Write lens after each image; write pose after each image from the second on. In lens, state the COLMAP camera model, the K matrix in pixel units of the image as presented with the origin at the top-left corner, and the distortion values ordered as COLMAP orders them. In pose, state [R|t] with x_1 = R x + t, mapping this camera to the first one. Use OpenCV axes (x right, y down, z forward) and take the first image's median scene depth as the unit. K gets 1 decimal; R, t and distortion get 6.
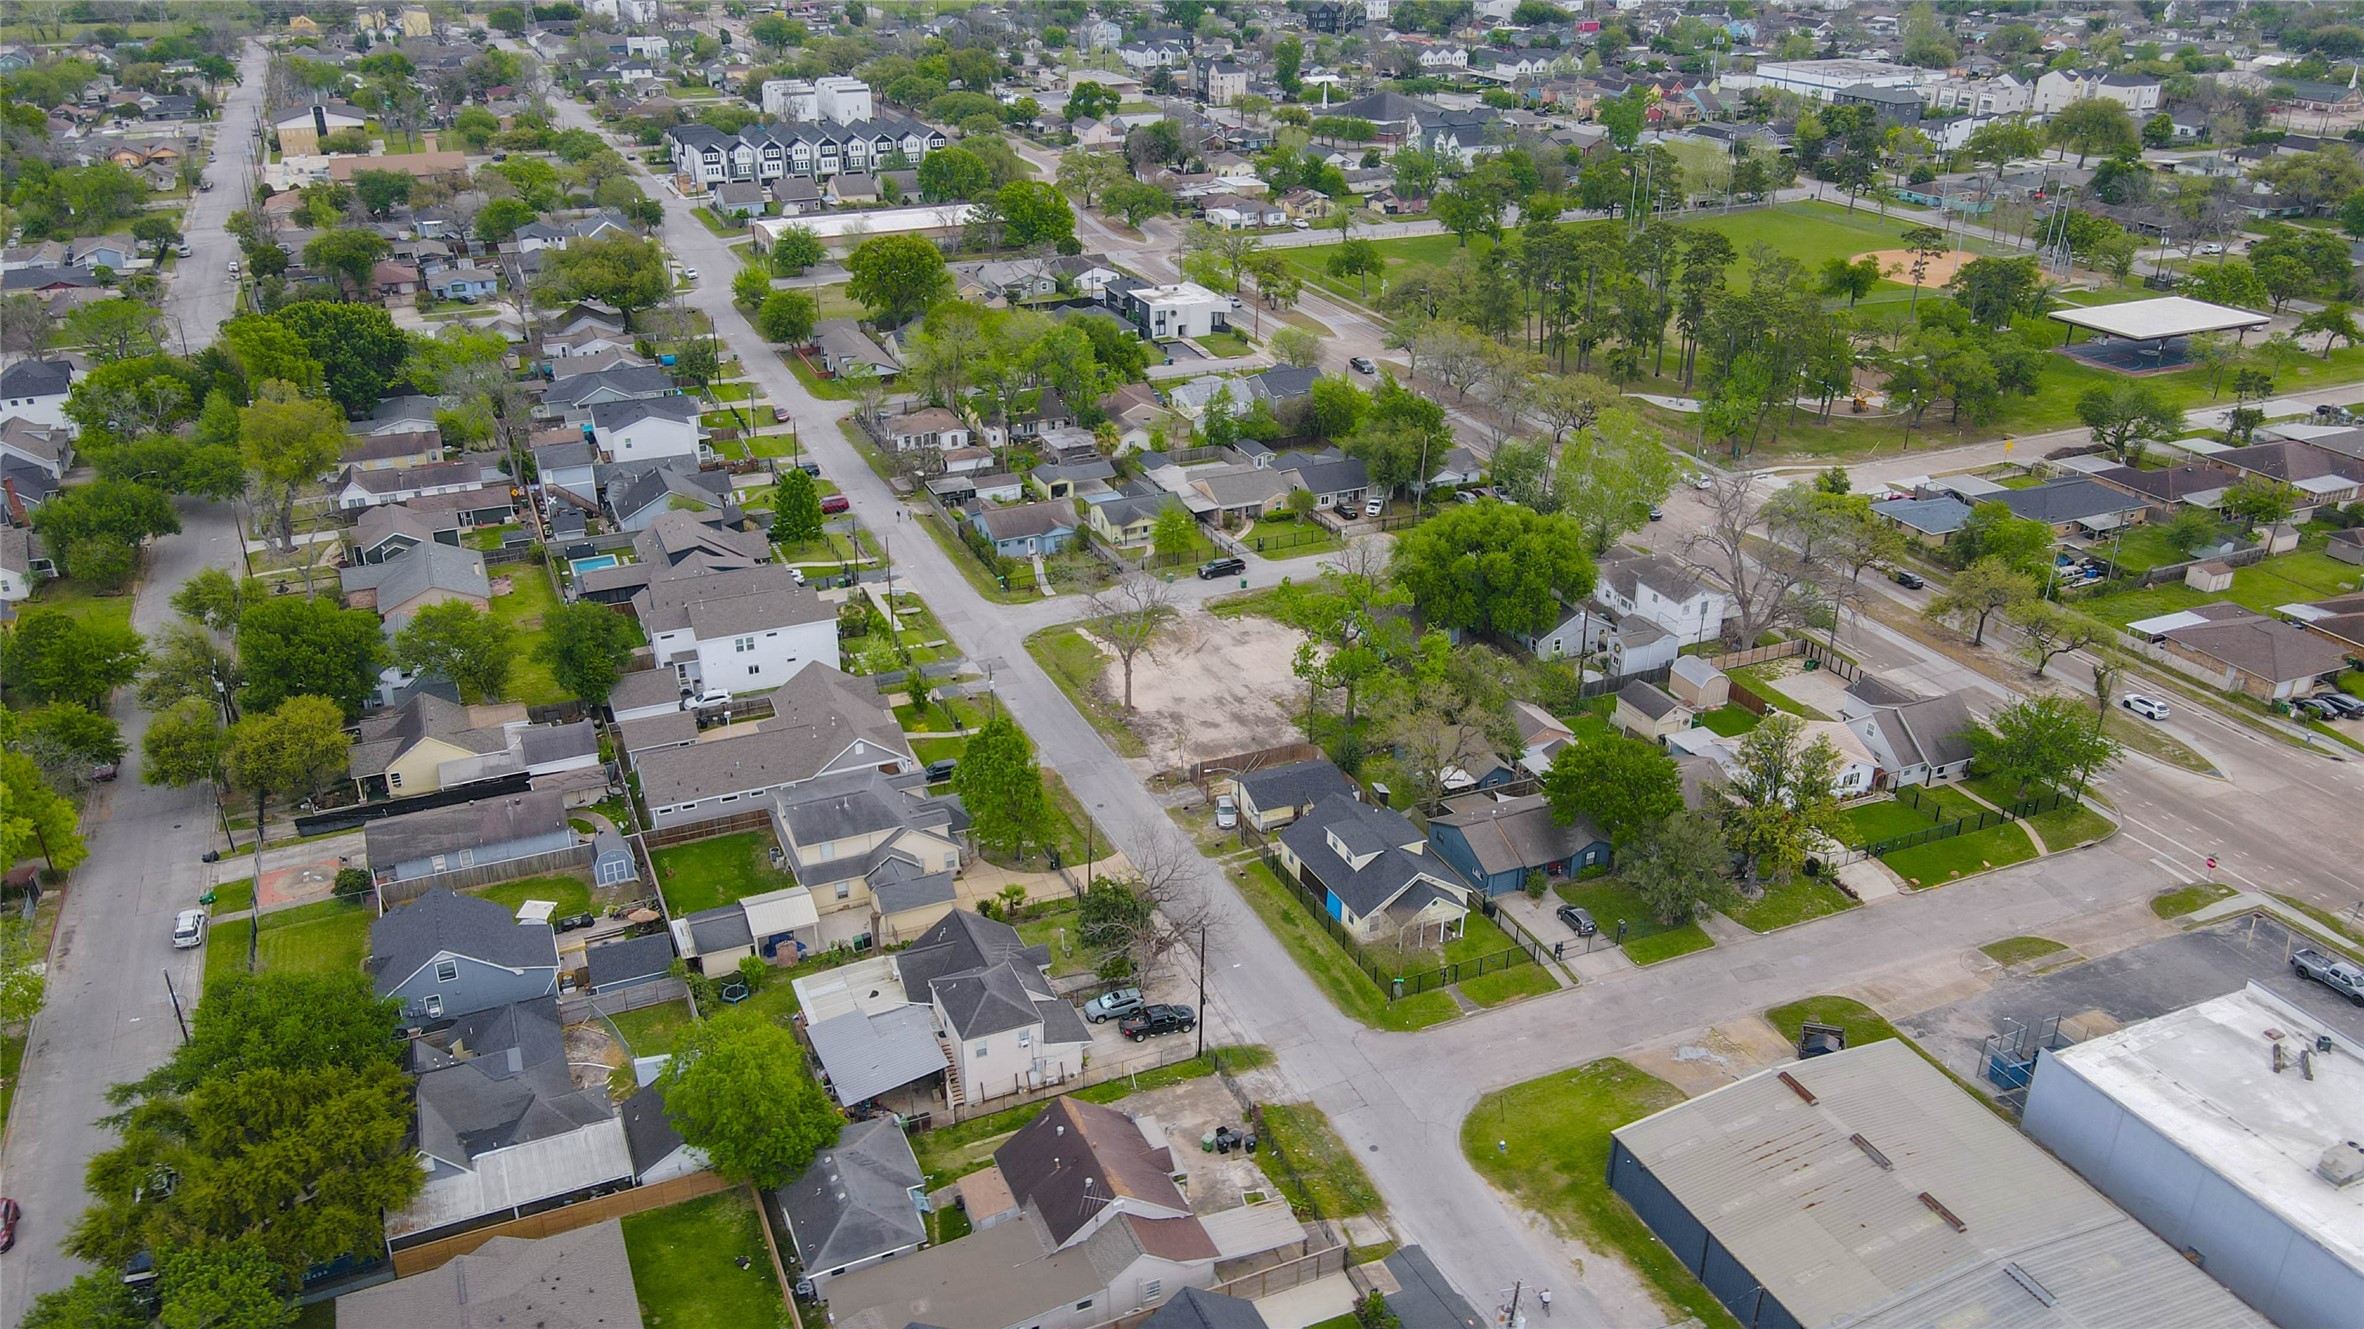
lens RADIAL K [[1761.5, 0, 1182.0], [0, 1761.5, 664.5], [0, 0, 1]] dist [-0.013676, 0.045456]
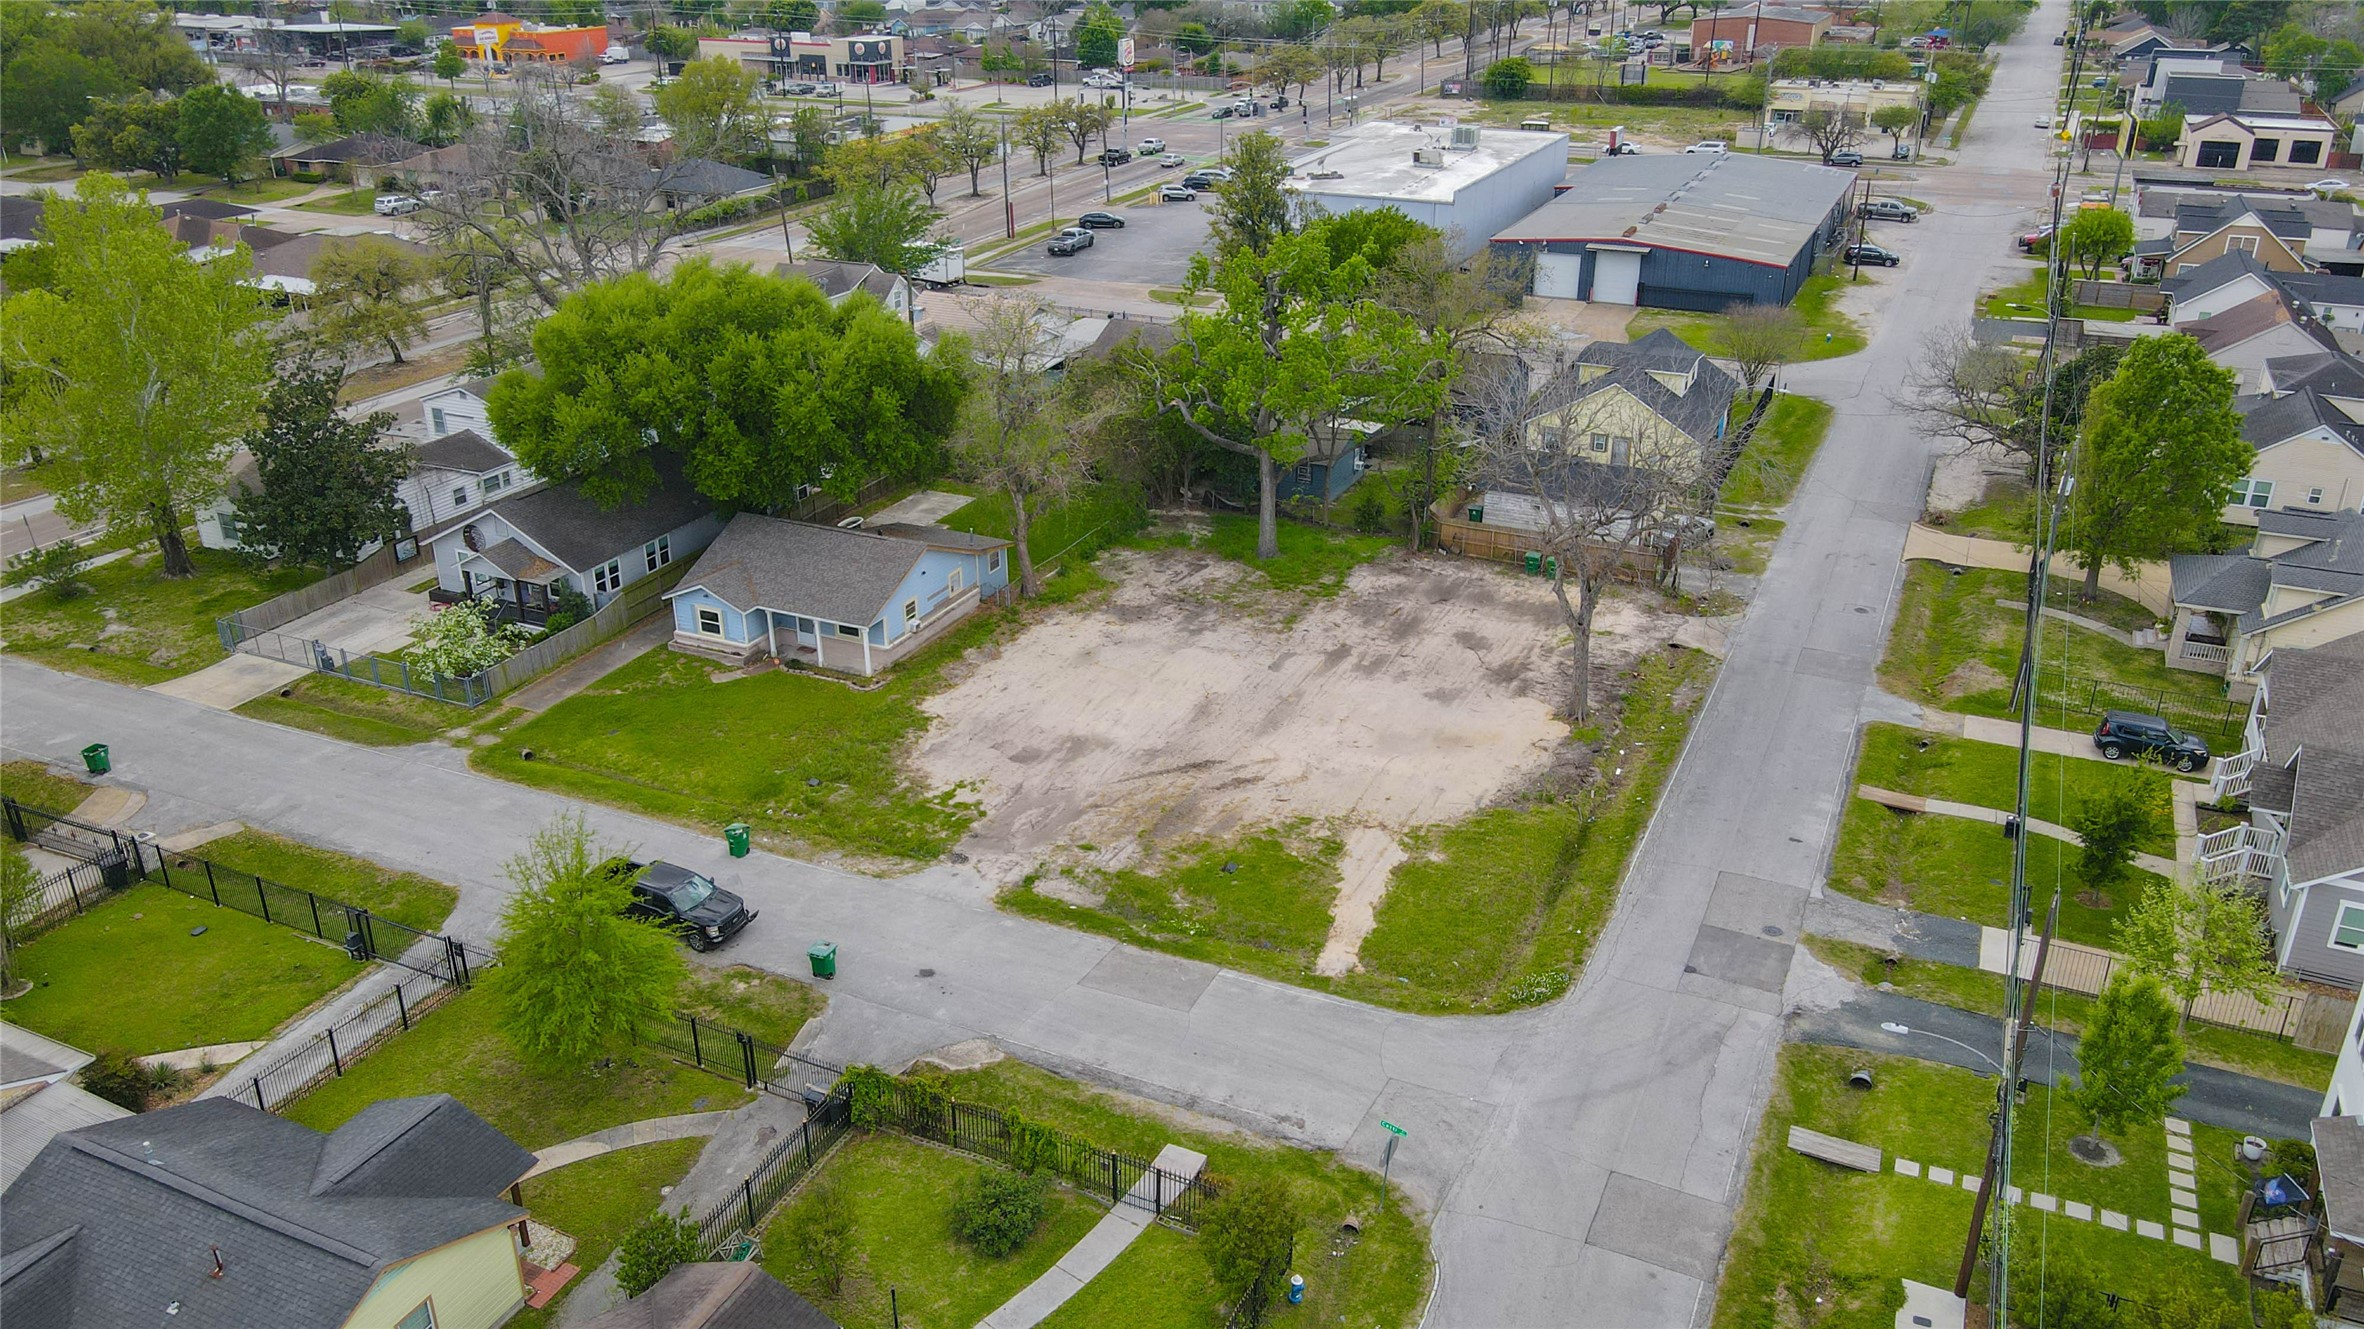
lens RADIAL K [[1761.5, 0, 1182.0], [0, 1761.5, 664.5], [0, 0, 1]] dist [-0.013676, 0.045456]
pose [[-0.659279, -0.308917, 0.685508, -0.214338], [0.318356, 0.711264, 0.626699, -0.233426], [-0.681176, 0.631406, -0.370576, 1.037123]]
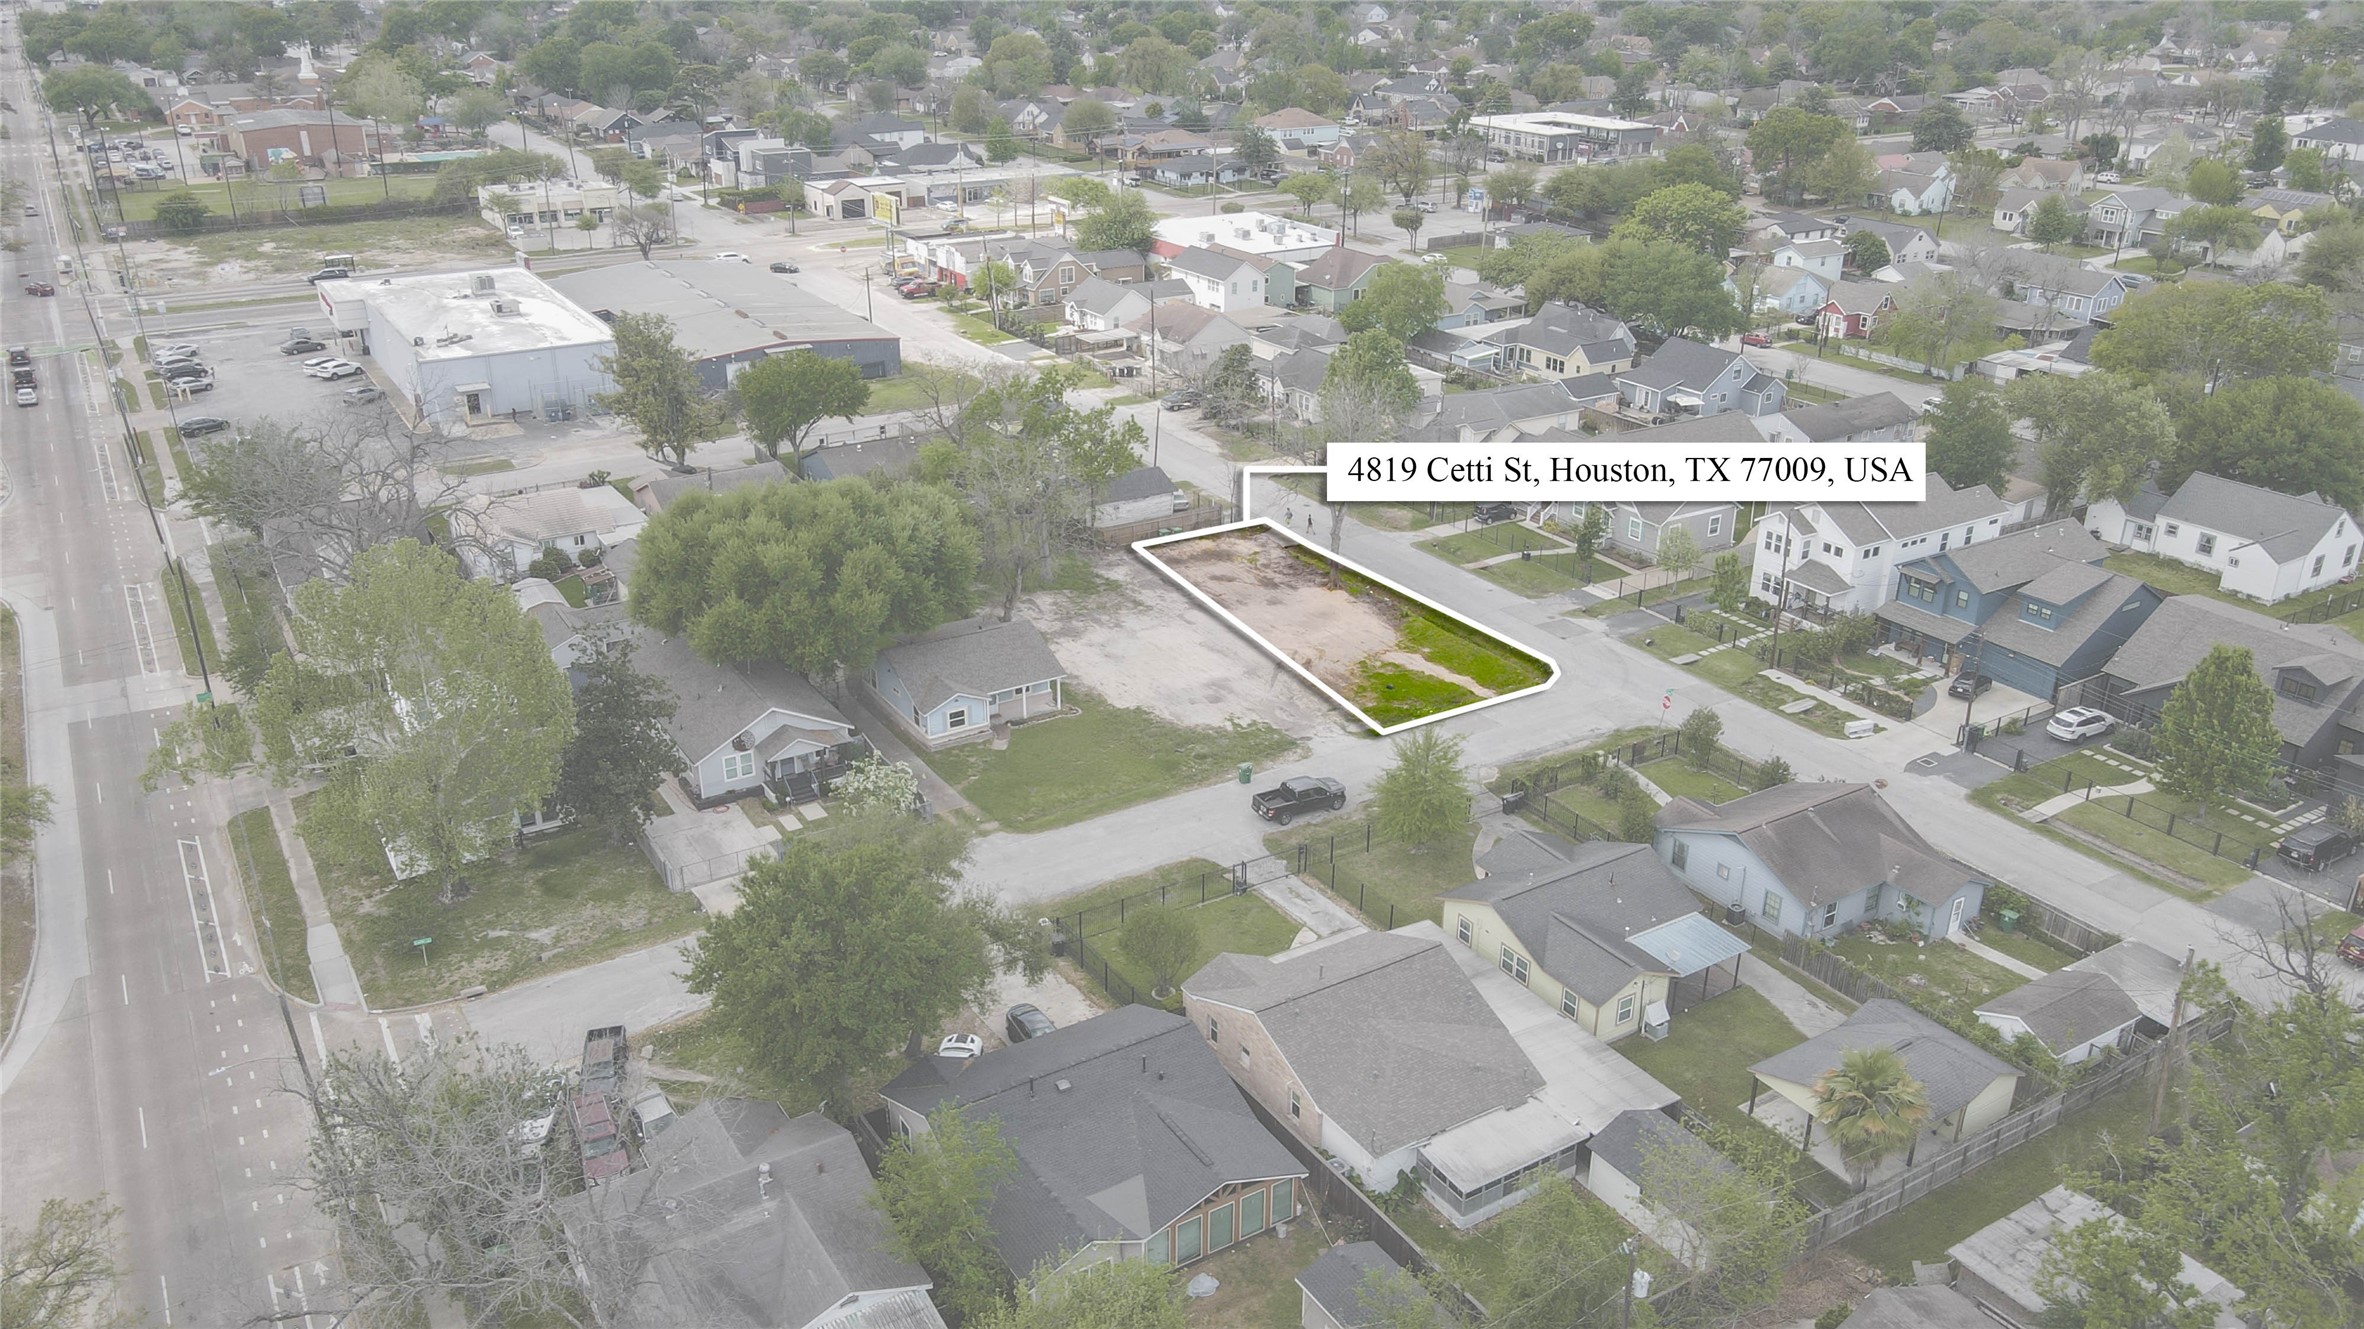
lens RADIAL K [[1761.5, 0, 1182.0], [0, 1761.5, 664.5], [0, 0, 1]] dist [-0.013676, 0.045456]
pose [[-0.989822, 0.048448, -0.133809, 0.119171], [-0.068087, 0.664444, 0.744230, -0.443439], [0.124965, 0.745766, -0.654382, 1.302375]]
